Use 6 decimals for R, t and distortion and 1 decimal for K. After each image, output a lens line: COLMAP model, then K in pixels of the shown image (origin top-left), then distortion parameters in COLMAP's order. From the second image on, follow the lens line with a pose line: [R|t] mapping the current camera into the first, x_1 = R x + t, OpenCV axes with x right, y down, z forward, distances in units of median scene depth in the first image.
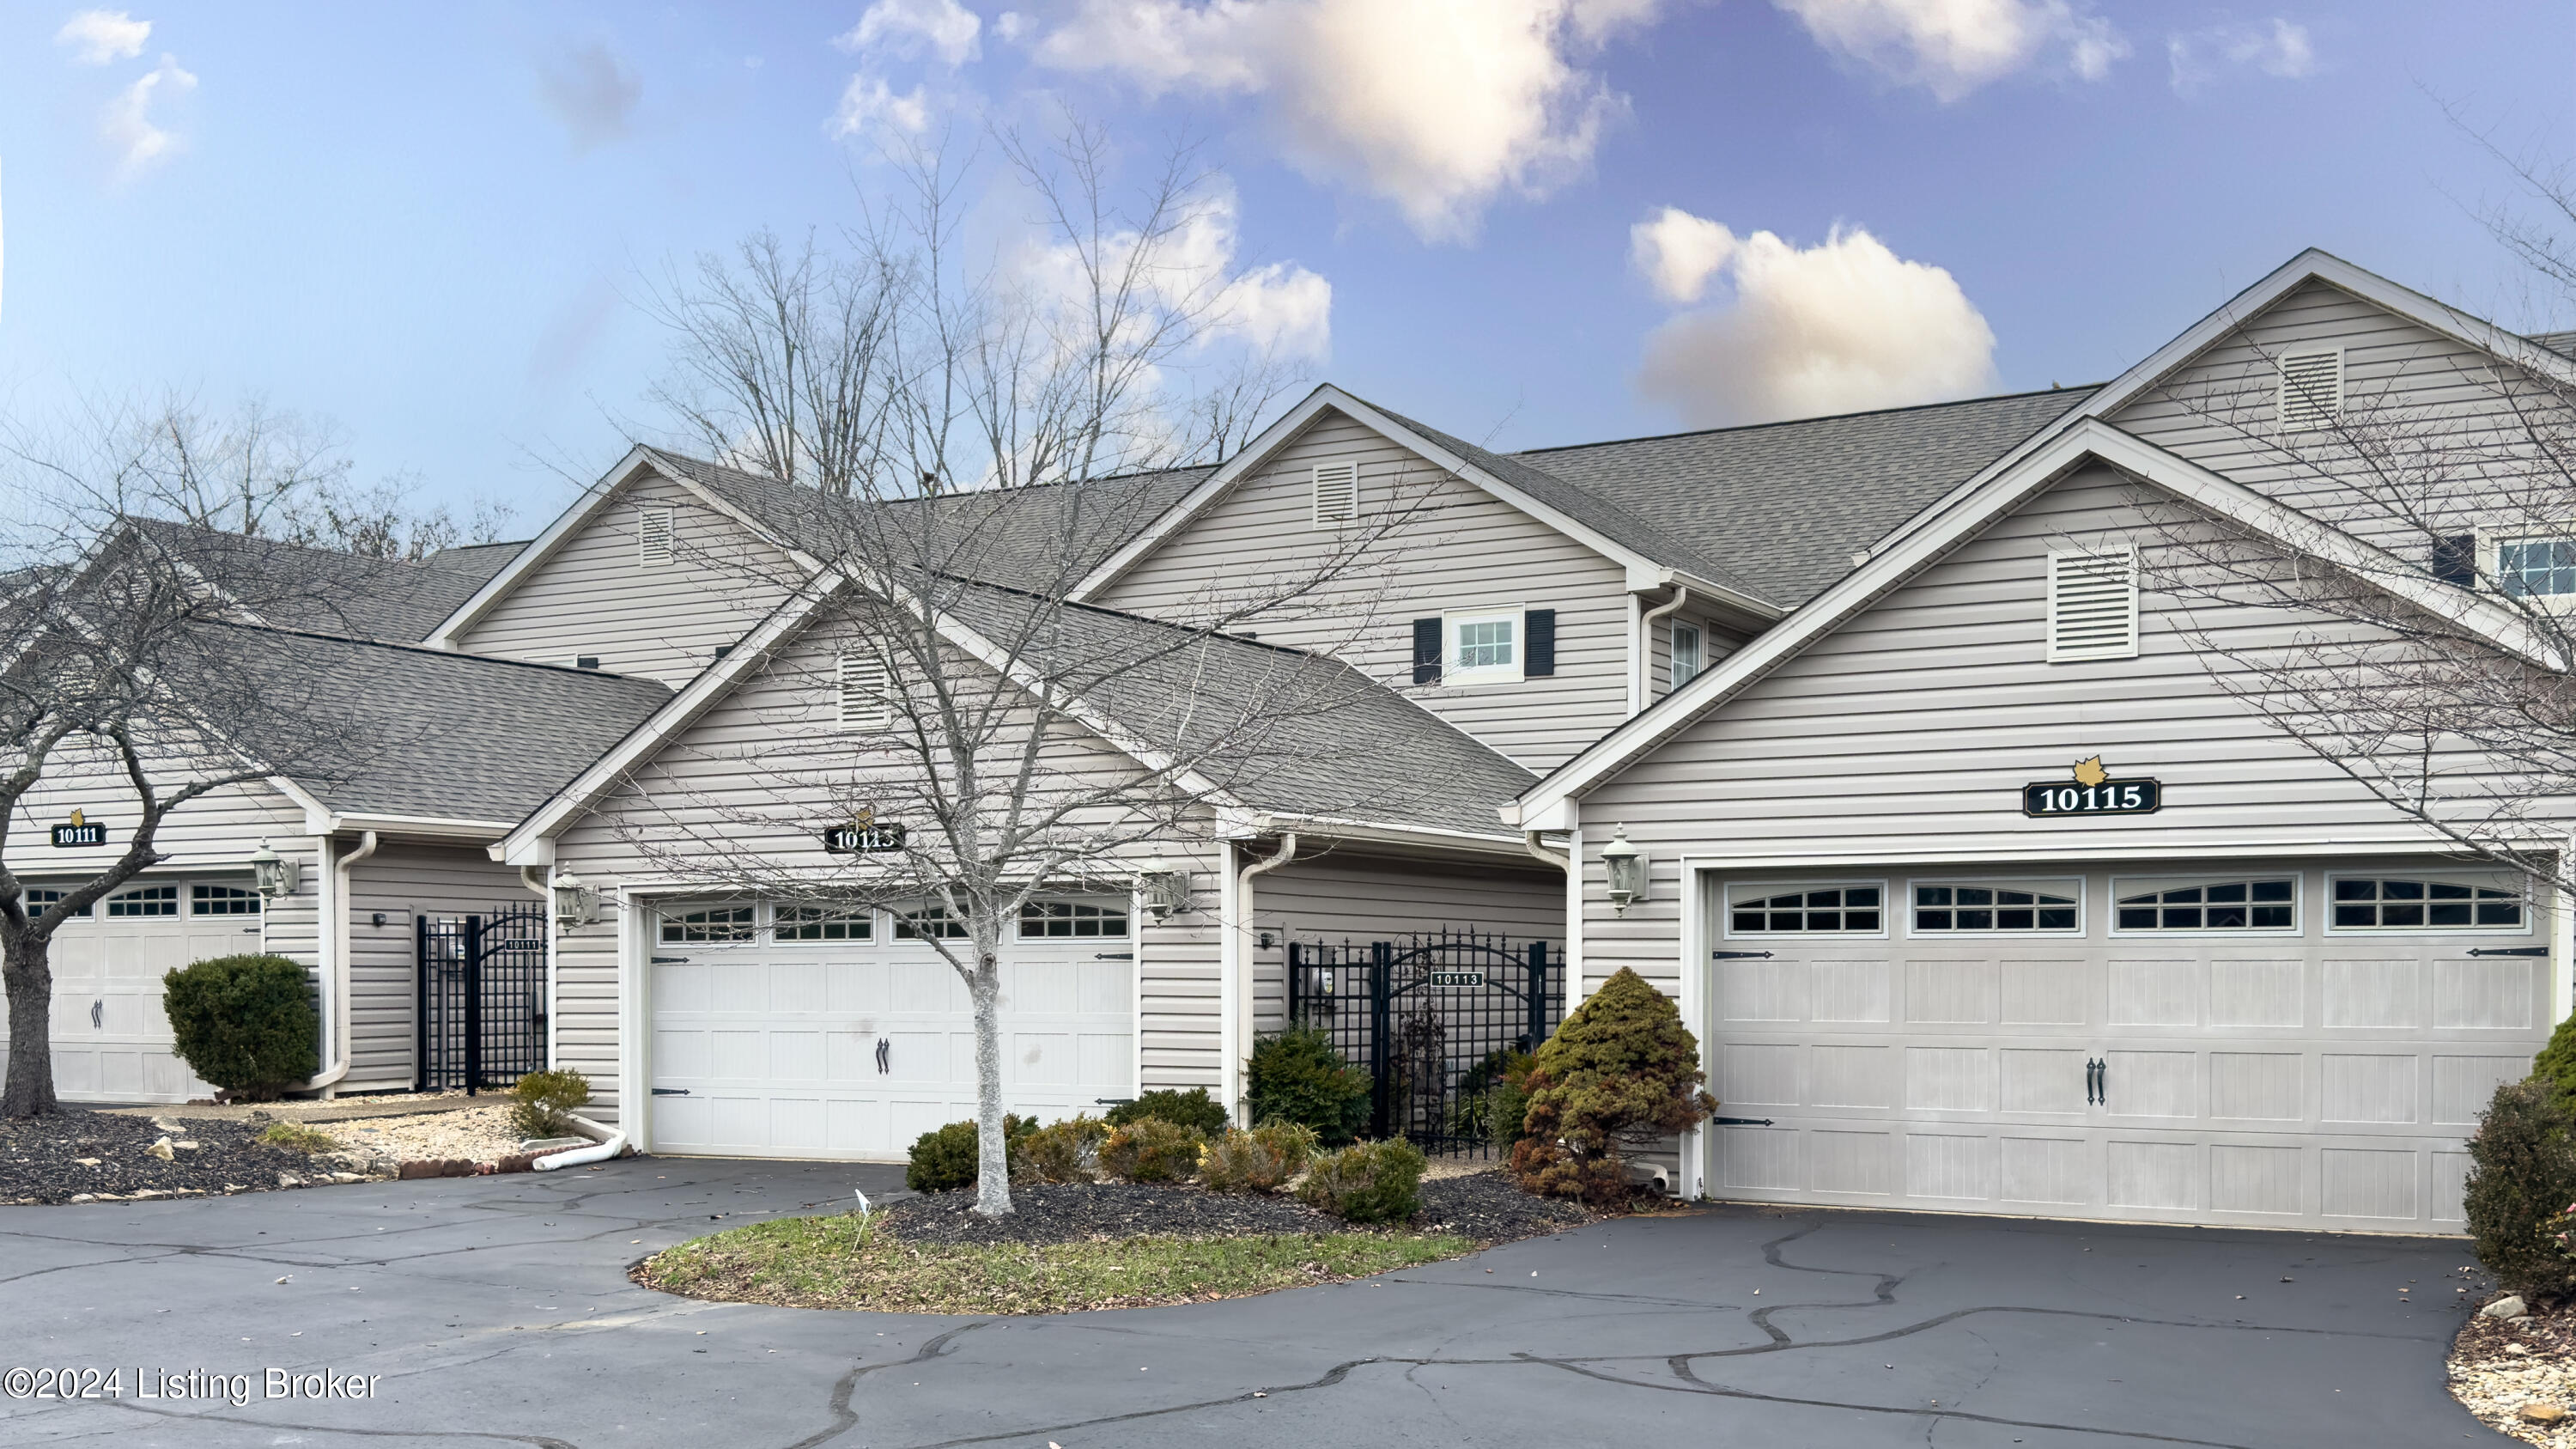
lens RADIAL K [[2515.7, 0, 1287.0], [0, 2515.7, 740.1], [0, 0, 1]] dist [0.027997, 0.000000]
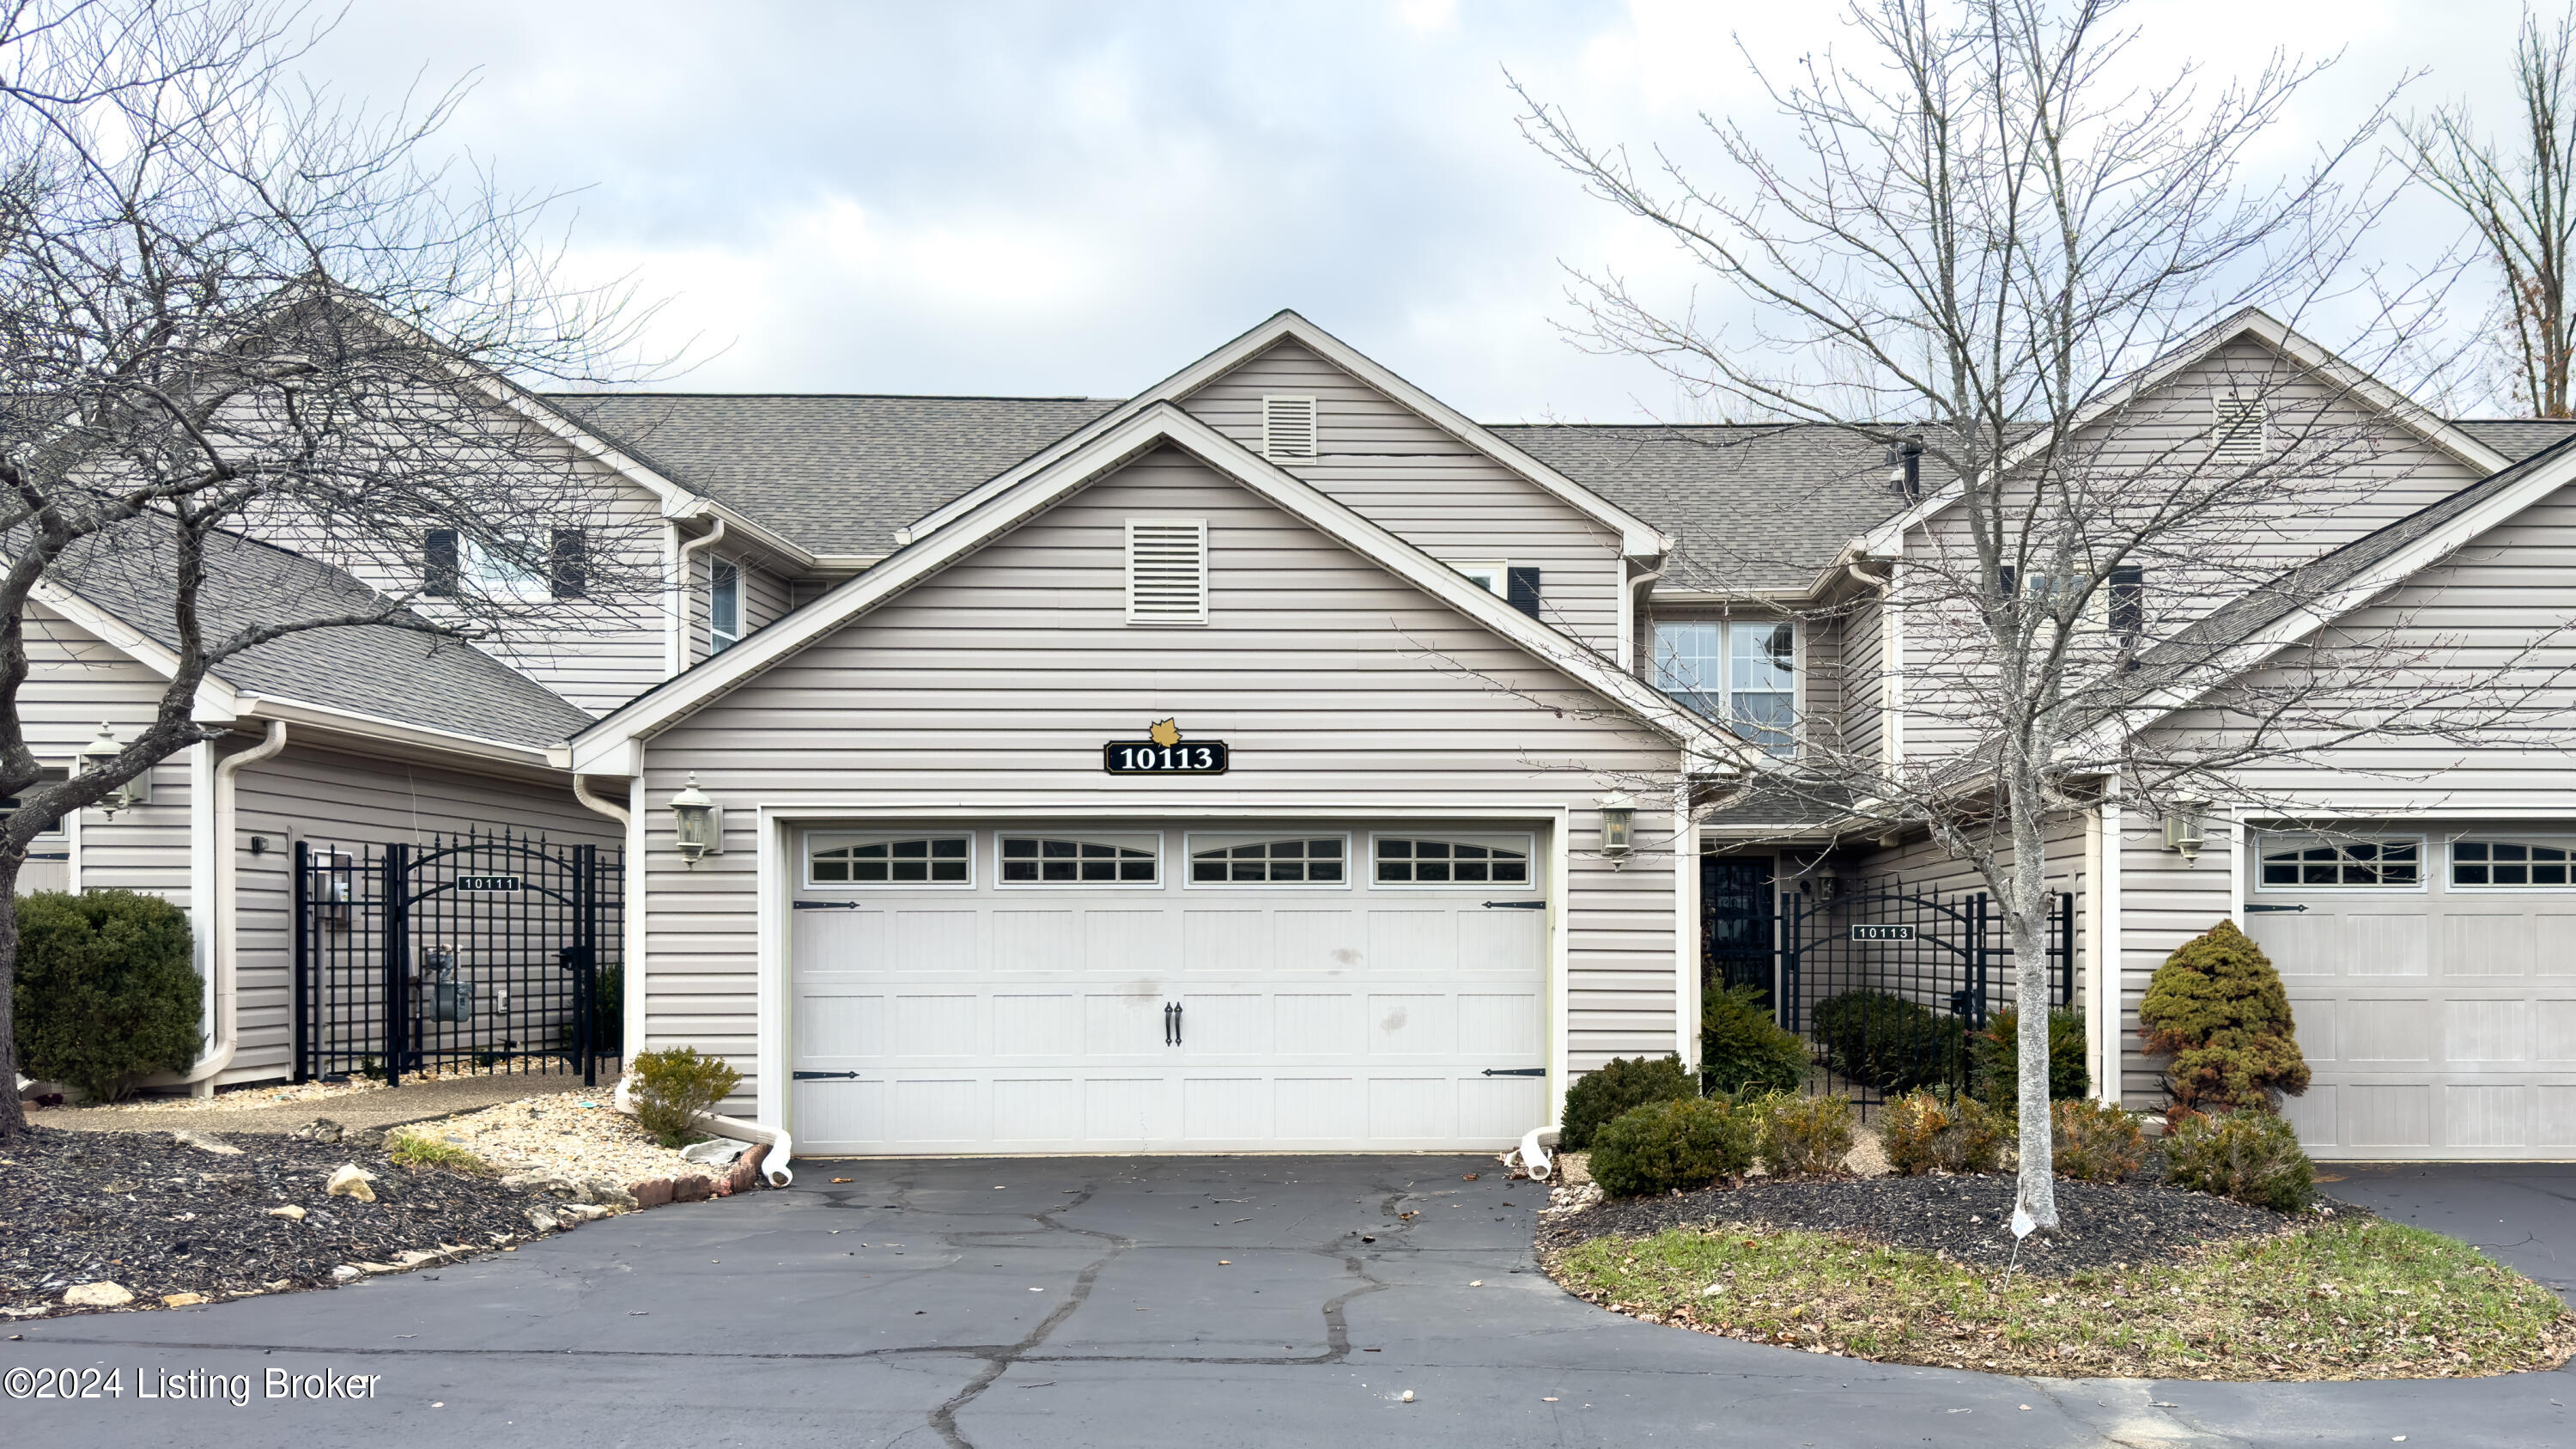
lens RADIAL K [[2436.8, 0, 1286.5], [0, 2436.8, 735.1], [0, 0, 1]] dist [-0.000452, 0.000000]
pose [[0.877271, 0.039776, 0.478345, -0.431832], [-0.047373, 0.998870, 0.003821, 0.023122], [-0.477652, -0.026012, 0.878164, 0.249276]]
